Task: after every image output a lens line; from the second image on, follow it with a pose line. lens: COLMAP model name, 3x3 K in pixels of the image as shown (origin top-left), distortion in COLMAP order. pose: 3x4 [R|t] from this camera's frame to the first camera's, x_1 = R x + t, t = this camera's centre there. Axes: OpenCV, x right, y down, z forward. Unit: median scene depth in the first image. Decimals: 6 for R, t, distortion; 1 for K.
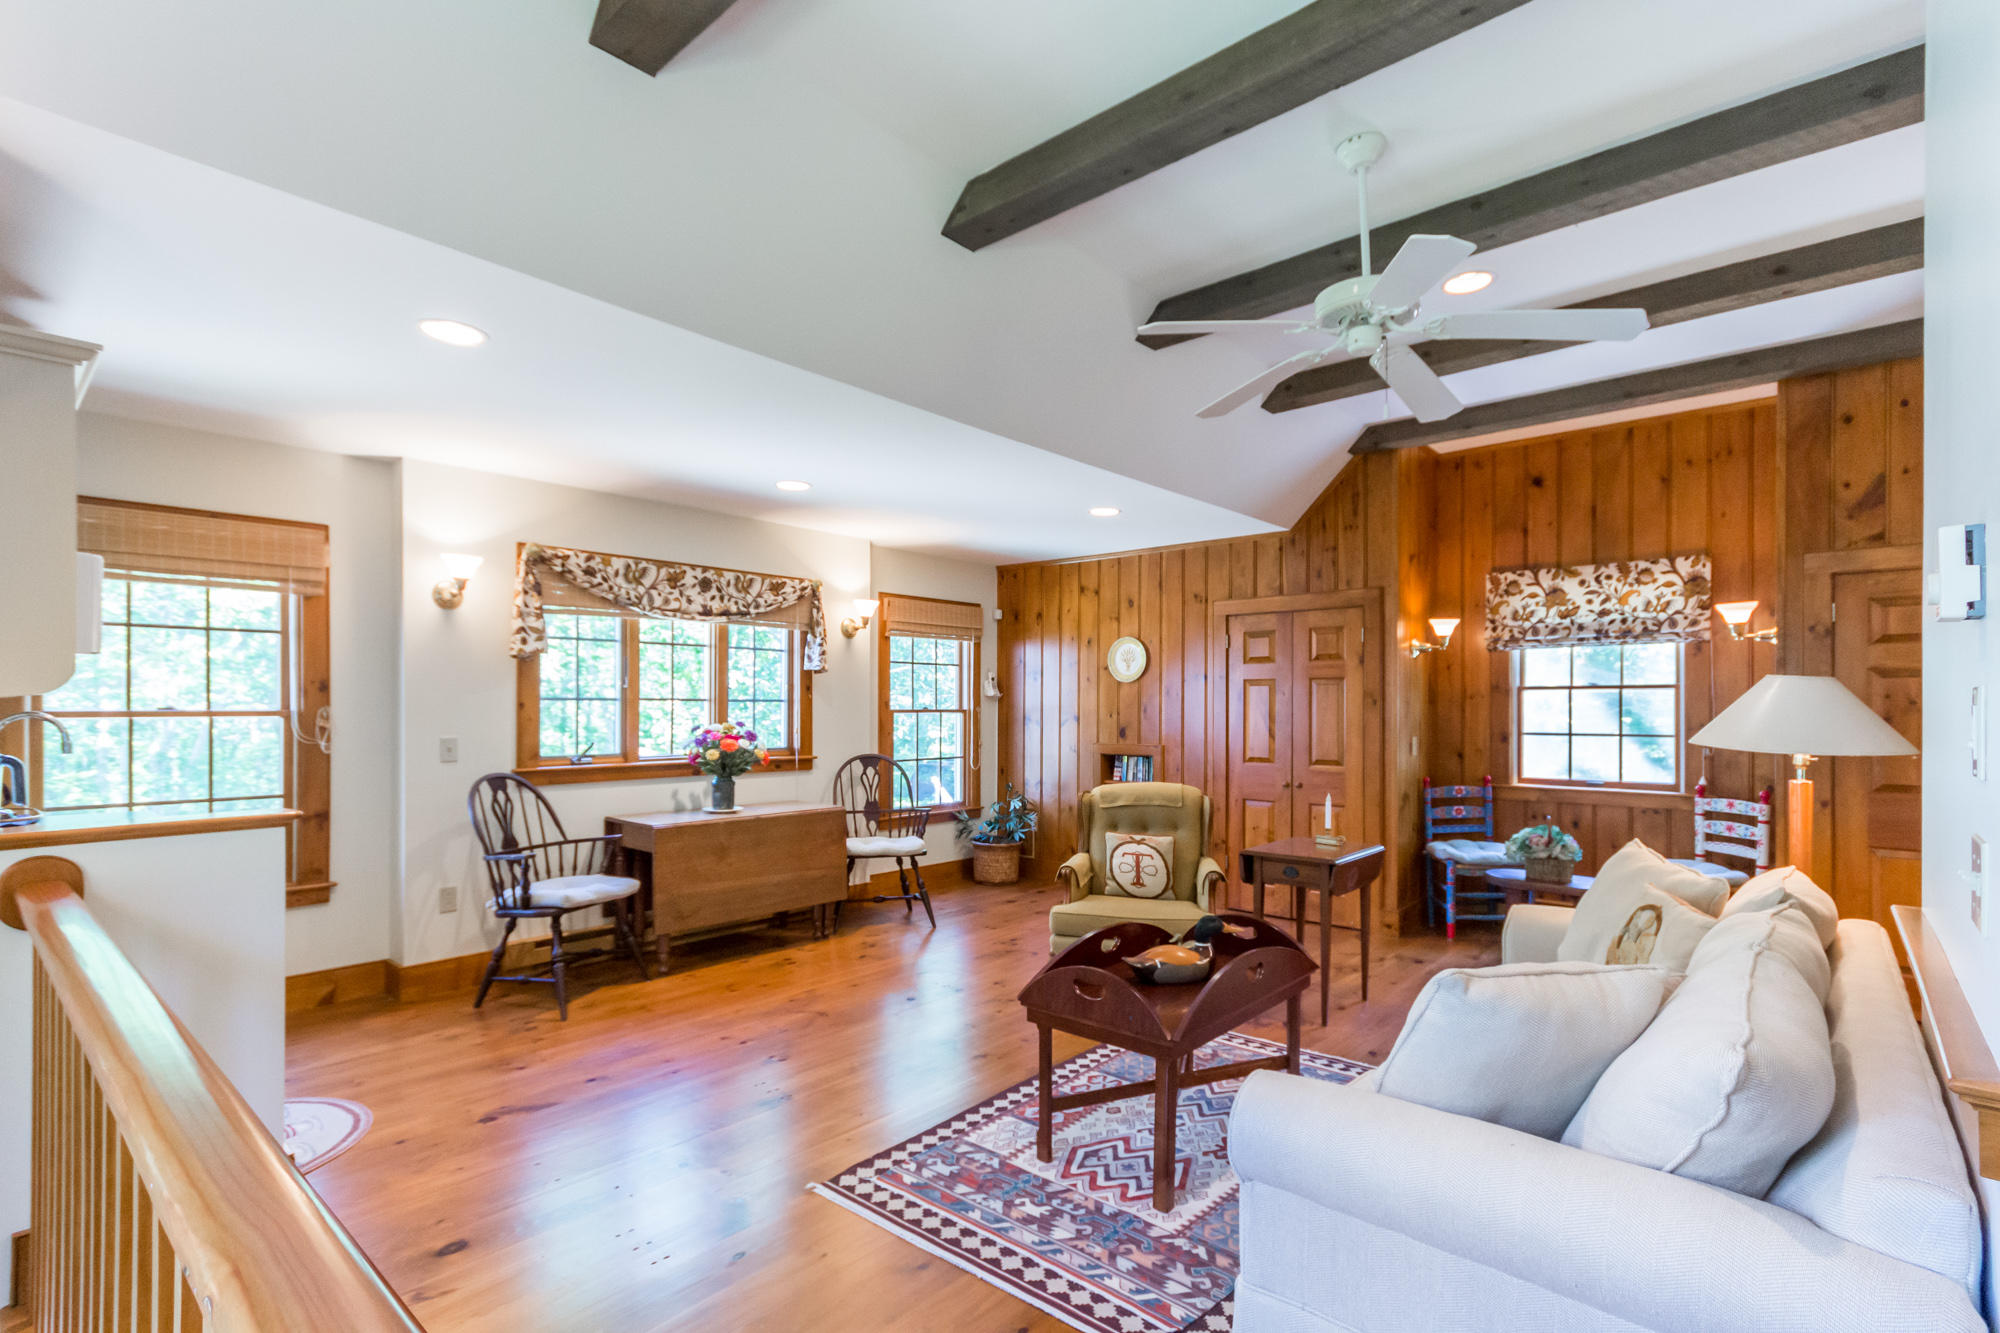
lens RADIAL K [[930.5, 0, 1002.3], [0, 930.5, 682.3], [0, 0, 1]] dist [0.000156, -0.000090]
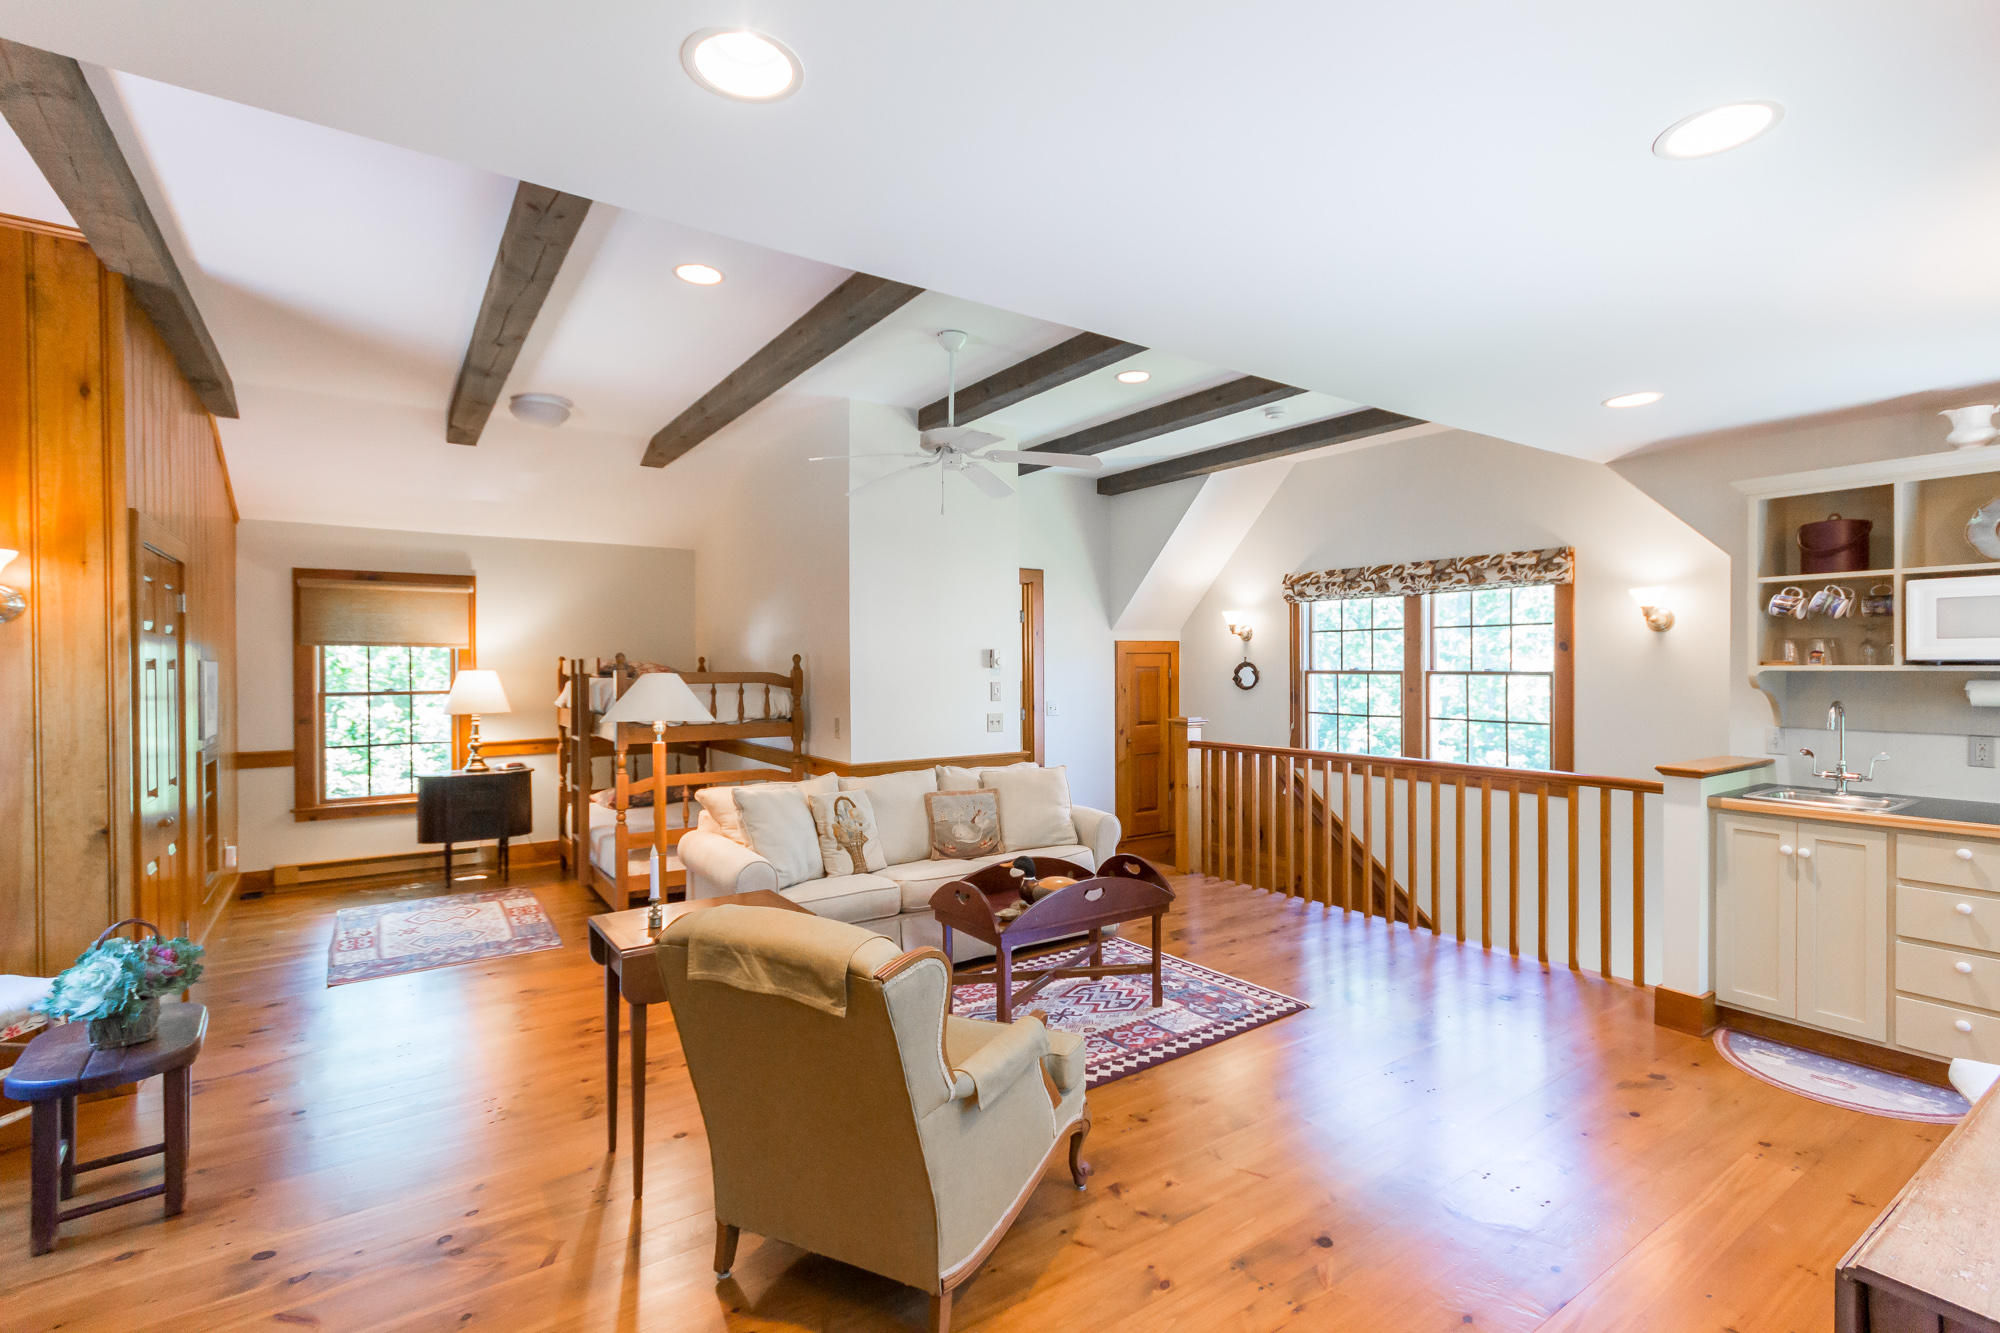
lens RADIAL K [[930.5, 0, 996.7], [0, 930.5, 669.8], [0, 0, 1]] dist [0.000156, -0.000090]
pose [[-0.968829, 0.006819, 0.247637, -0.071960], [0.005676, 0.999970, -0.005328, -0.011255], [-0.247666, -0.003756, -0.968838, 2.340899]]
